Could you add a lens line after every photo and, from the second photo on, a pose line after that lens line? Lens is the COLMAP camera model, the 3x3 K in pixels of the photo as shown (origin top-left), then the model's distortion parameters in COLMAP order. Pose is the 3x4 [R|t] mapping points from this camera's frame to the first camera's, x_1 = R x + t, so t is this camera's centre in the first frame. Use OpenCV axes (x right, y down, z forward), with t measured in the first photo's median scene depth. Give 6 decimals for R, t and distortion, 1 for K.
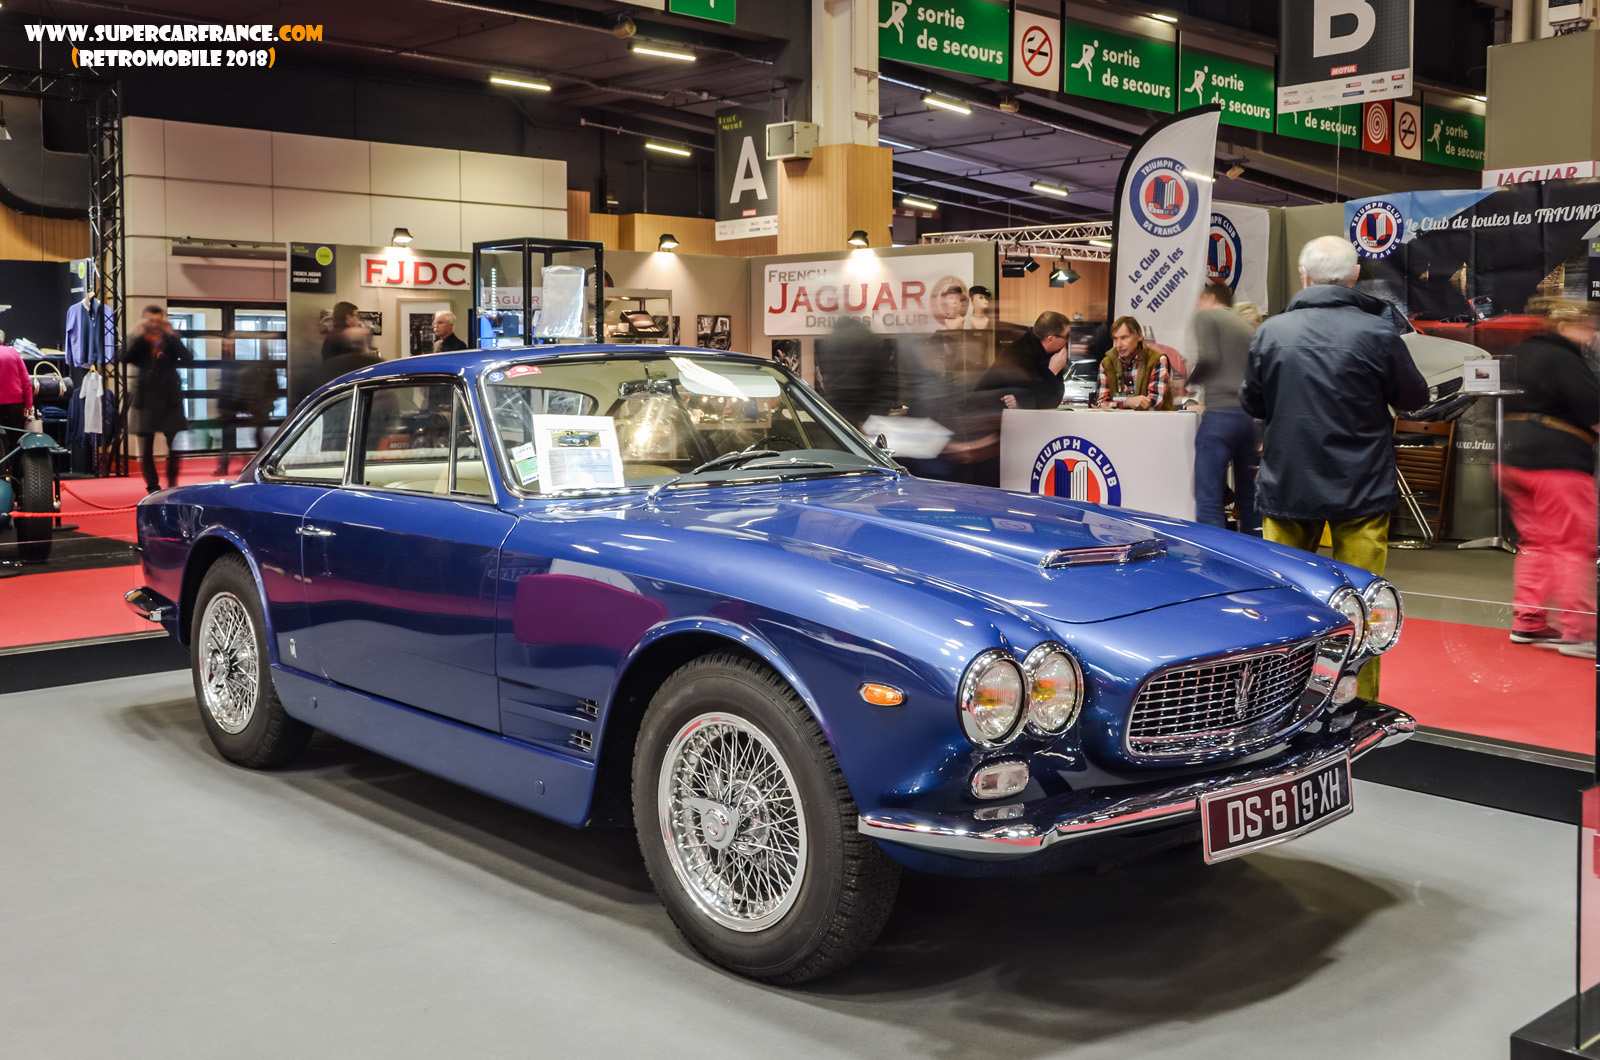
lens RADIAL K [[1591.9, 0, 797.4], [0, 1591.9, 526.7], [0, 0, 1]] dist [-0.005903, 0.000000]
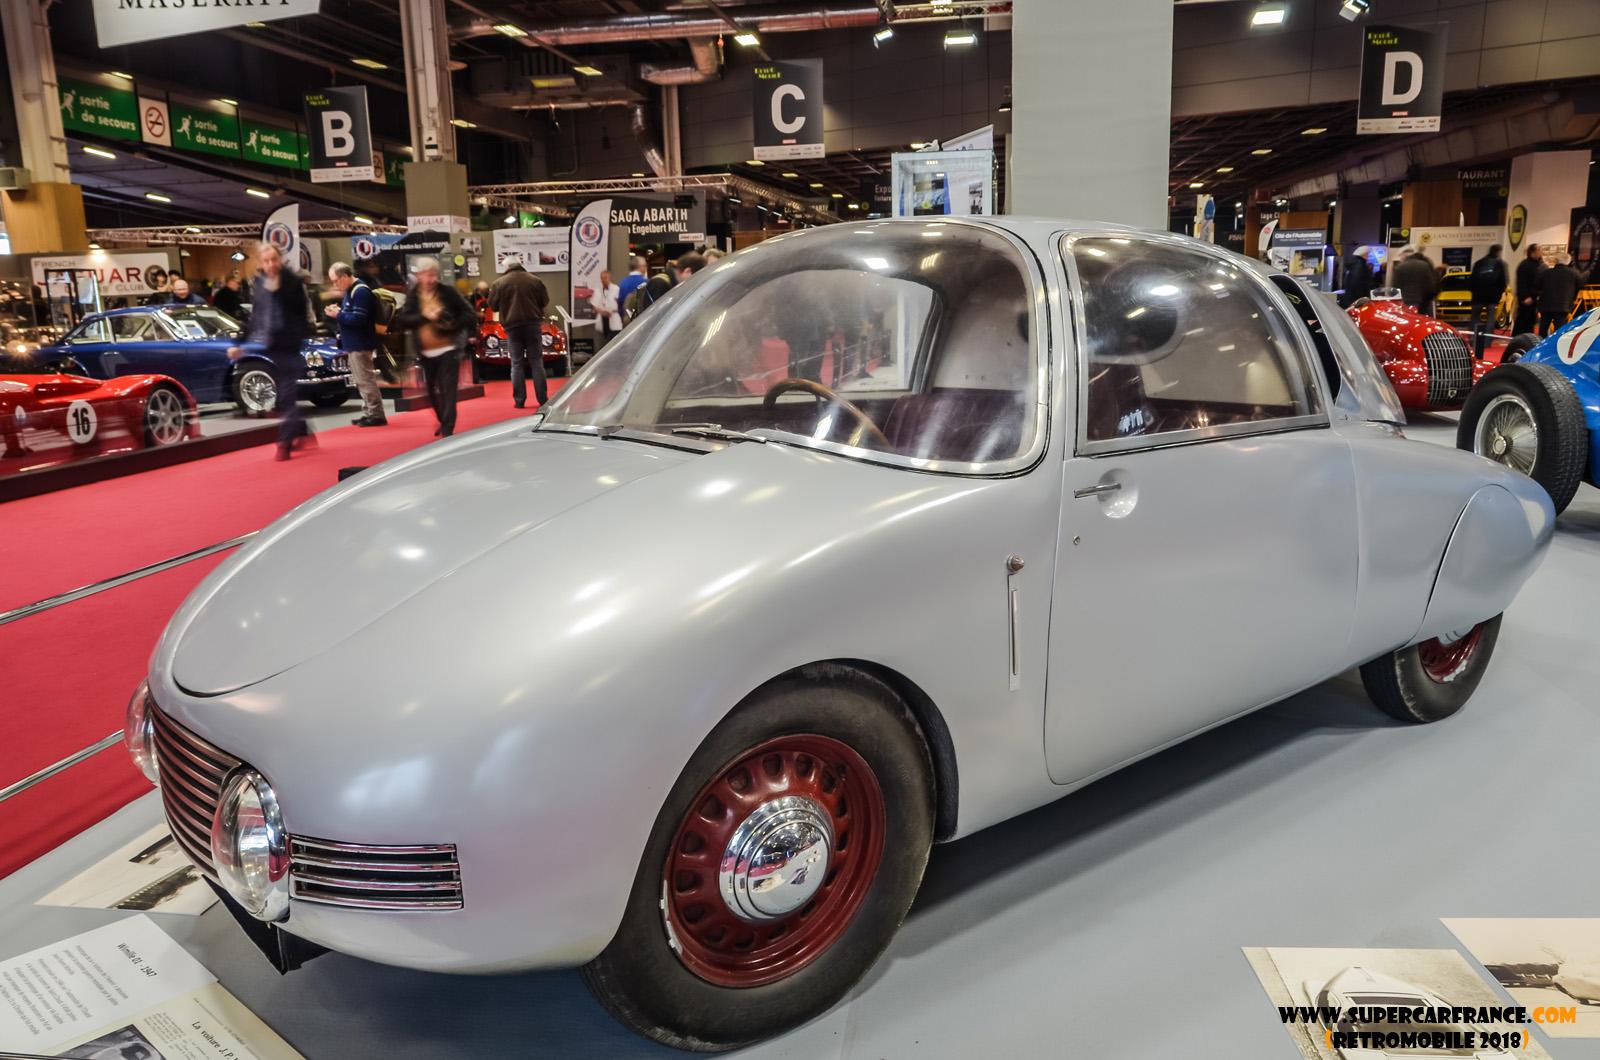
lens RADIAL K [[1273.0, 0, 798.0], [0, 1273.0, 528.7], [0, 0, 1]] dist [-0.047608, 0.004135]
pose [[0.788309, -0.132033, 0.600946, -0.179062], [0.087712, 0.990844, 0.102637, 0.054019], [-0.608995, -0.028200, 0.792672, -0.511779]]
